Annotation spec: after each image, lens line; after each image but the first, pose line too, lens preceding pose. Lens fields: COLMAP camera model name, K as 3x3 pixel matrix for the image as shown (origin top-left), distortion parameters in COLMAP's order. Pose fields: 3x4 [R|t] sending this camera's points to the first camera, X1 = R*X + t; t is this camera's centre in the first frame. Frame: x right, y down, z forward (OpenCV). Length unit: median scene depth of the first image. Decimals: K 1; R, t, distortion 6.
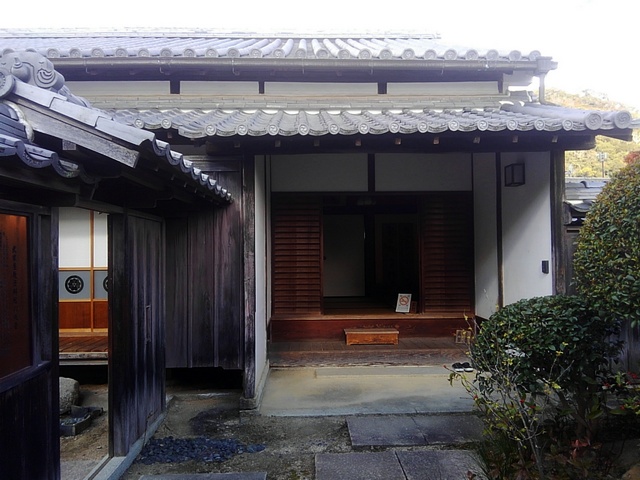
lens RADIAL K [[482.2, 0, 323.6], [0, 482.2, 239.7], [0, 0, 1]] dist [0.100177, -0.185259]
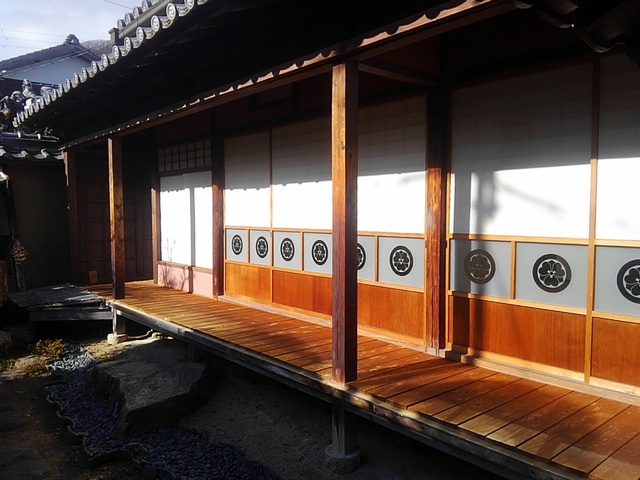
lens RADIAL K [[482.2, 0, 323.6], [0, 482.2, 239.7], [0, 0, 1]] dist [0.100177, -0.185259]
pose [[0.616475, 0.066242, -0.784583, -0.332916], [0.019151, 0.994898, 0.099047, 0.010570], [0.787142, -0.076086, 0.612061, 0.647685]]
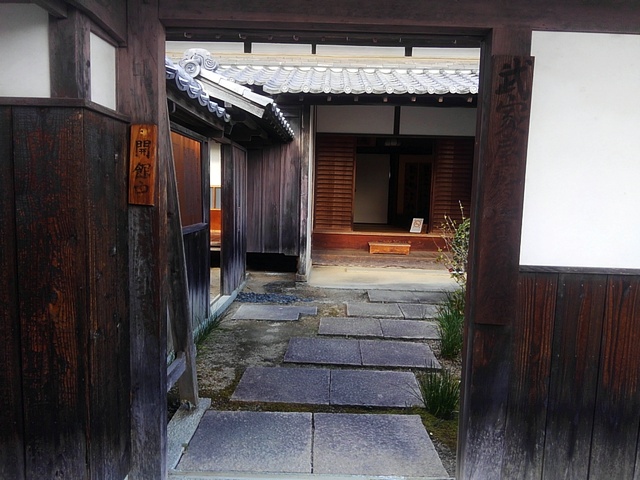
lens RADIAL K [[482.2, 0, 323.6], [0, 482.2, 239.7], [0, 0, 1]] dist [0.100177, -0.185259]
pose [[0.997577, 0.045208, -0.052885, -0.013339], [-0.038614, 0.992063, 0.119668, 0.038443], [0.057876, -0.117336, 0.991404, -0.408102]]
